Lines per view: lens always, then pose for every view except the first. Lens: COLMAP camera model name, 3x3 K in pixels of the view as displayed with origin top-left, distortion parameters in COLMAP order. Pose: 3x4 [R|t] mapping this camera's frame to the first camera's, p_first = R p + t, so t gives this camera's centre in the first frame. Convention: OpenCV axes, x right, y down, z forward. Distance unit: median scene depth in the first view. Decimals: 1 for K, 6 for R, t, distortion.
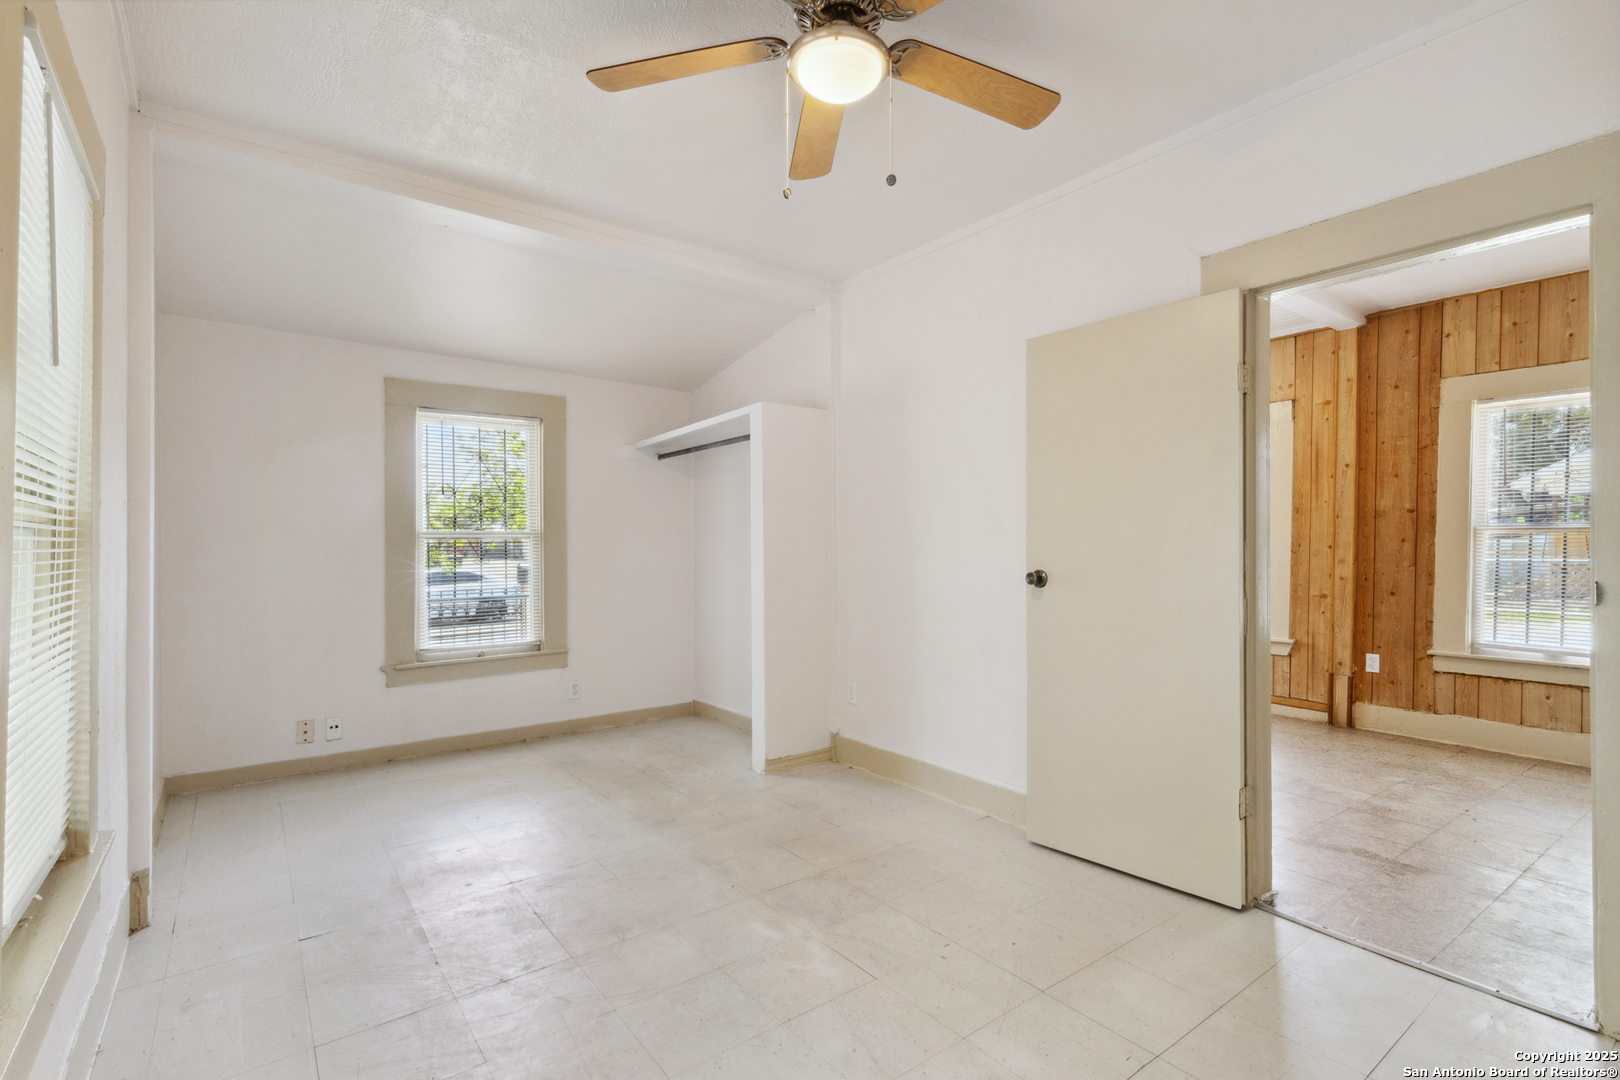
lens RADIAL K [[766.0, 0, 811.1], [0, 766.0, 549.9], [0, 0, 1]] dist [0.006711, 0.000669]
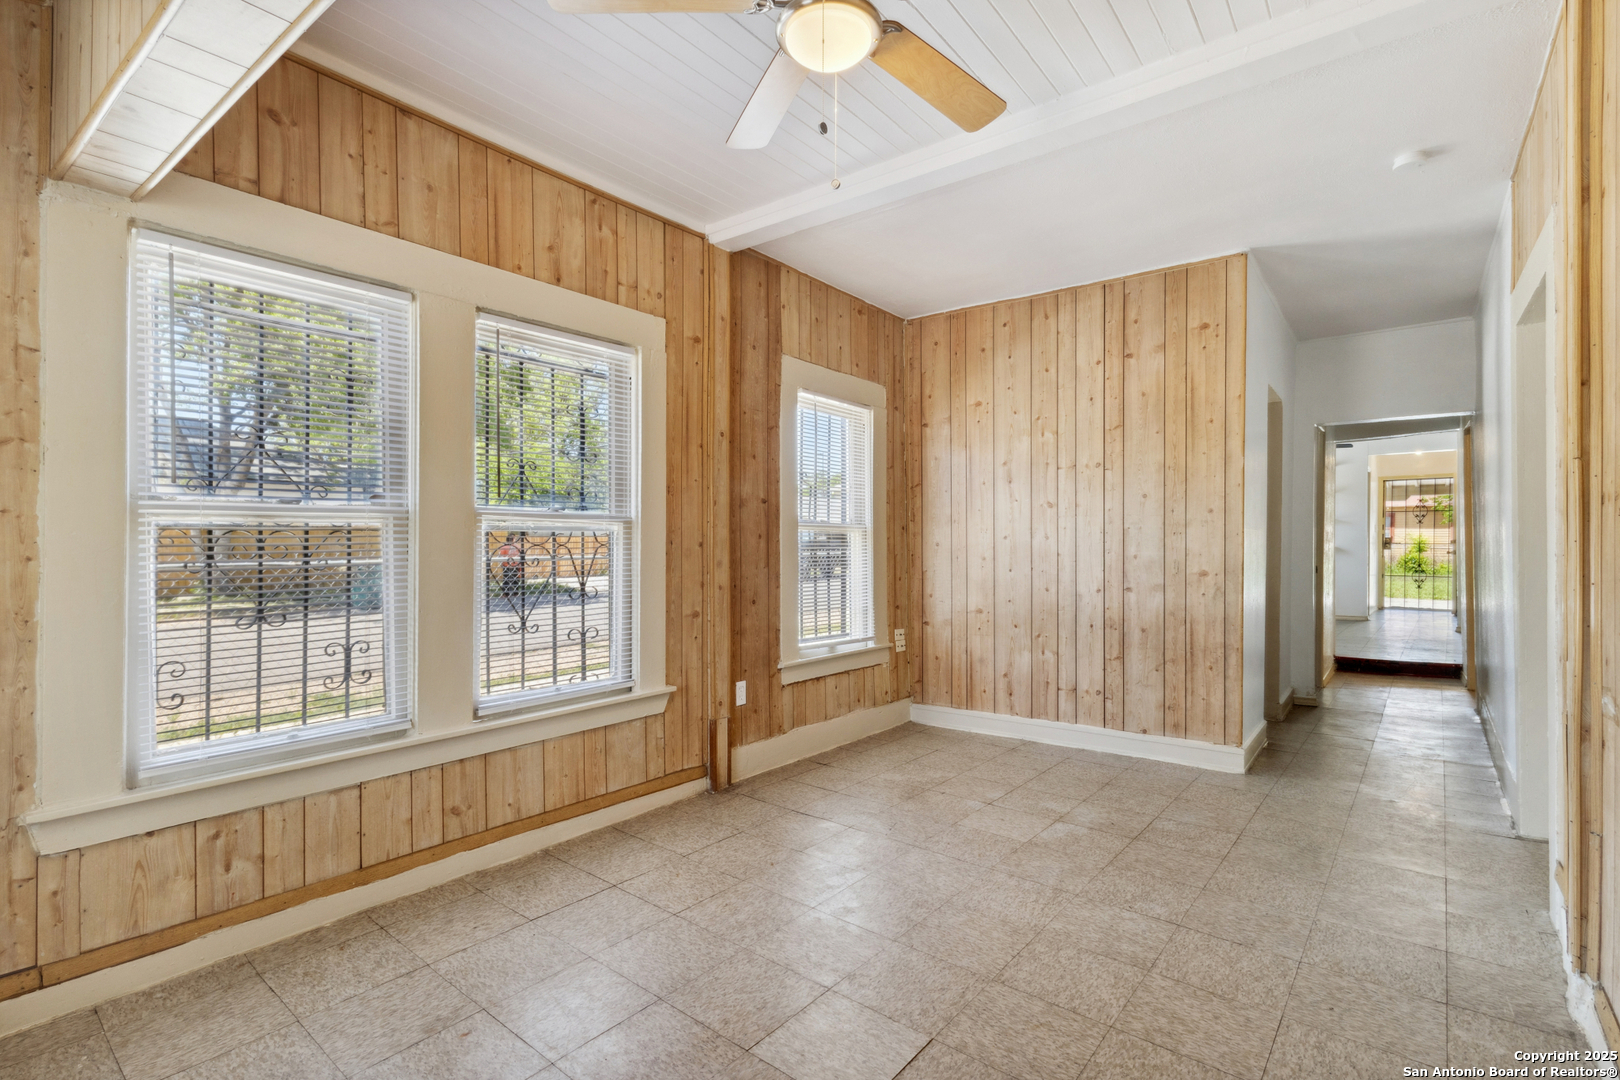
lens RADIAL K [[766.0, 0, 799.8], [0, 766.0, 554.8], [0, 0, 1]] dist [0.006711, 0.000669]
pose [[-0.254843, -0.012062, 0.966907, -0.034796], [0.008906, 0.999851, 0.014820, -0.004432], [-0.966941, 0.012388, -0.254698, 1.126722]]
